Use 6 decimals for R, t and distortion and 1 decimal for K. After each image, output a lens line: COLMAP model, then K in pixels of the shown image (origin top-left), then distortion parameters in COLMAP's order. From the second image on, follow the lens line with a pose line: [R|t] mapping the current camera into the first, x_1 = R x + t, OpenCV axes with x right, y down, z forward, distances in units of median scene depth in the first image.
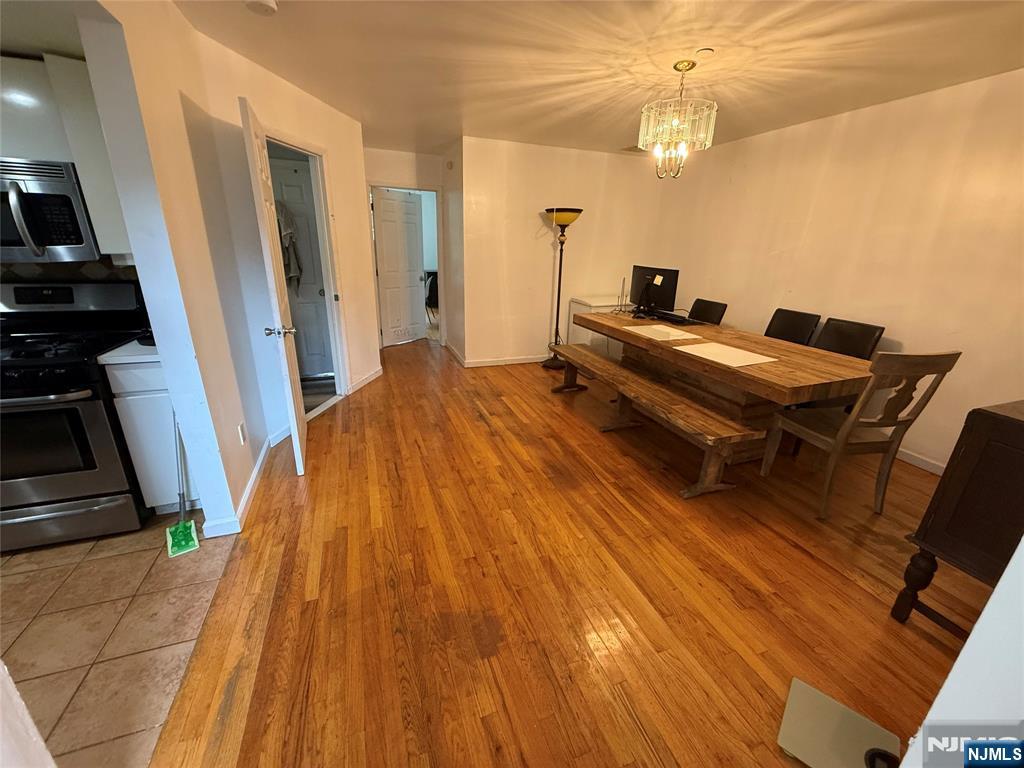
lens RADIAL K [[408.9, 0, 510.1], [0, 408.9, 382.6], [0, 0, 1]] dist [0.001037, 0.000190]
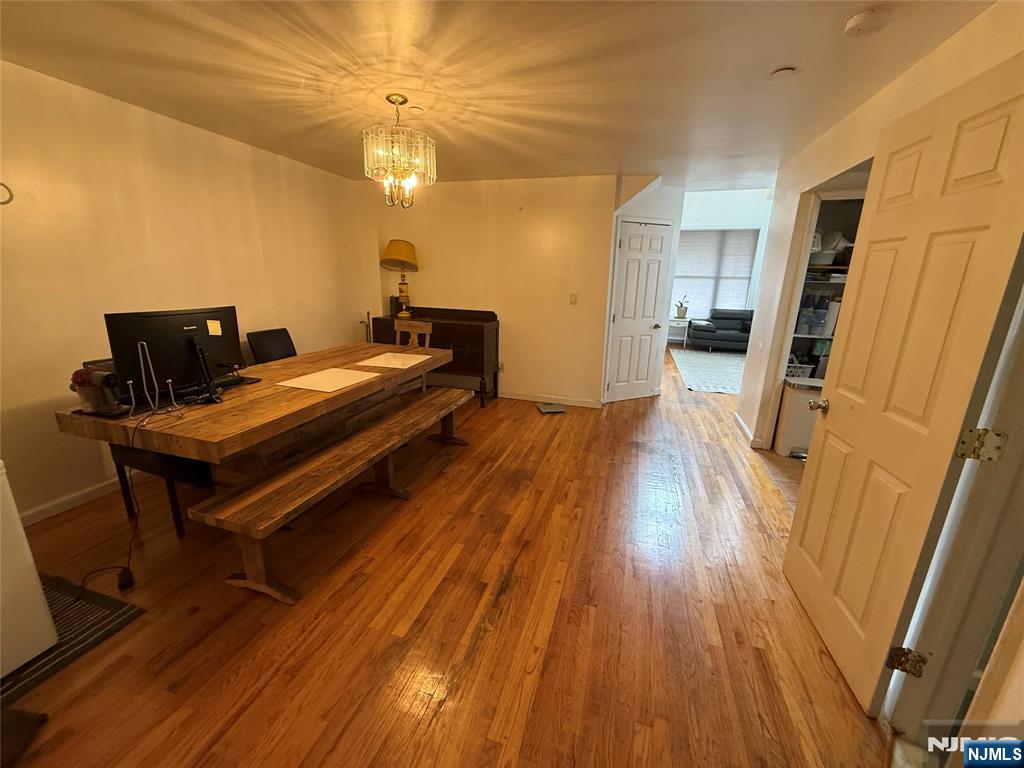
lens RADIAL K [[408.9, 0, 510.1], [0, 408.9, 382.6], [0, 0, 1]] dist [0.001037, 0.000190]
pose [[-0.794500, -0.201085, 0.573004, -0.493330], [0.152635, 0.847165, 0.508934, -0.634008], [-0.587769, 0.491809, -0.642380, 1.768917]]
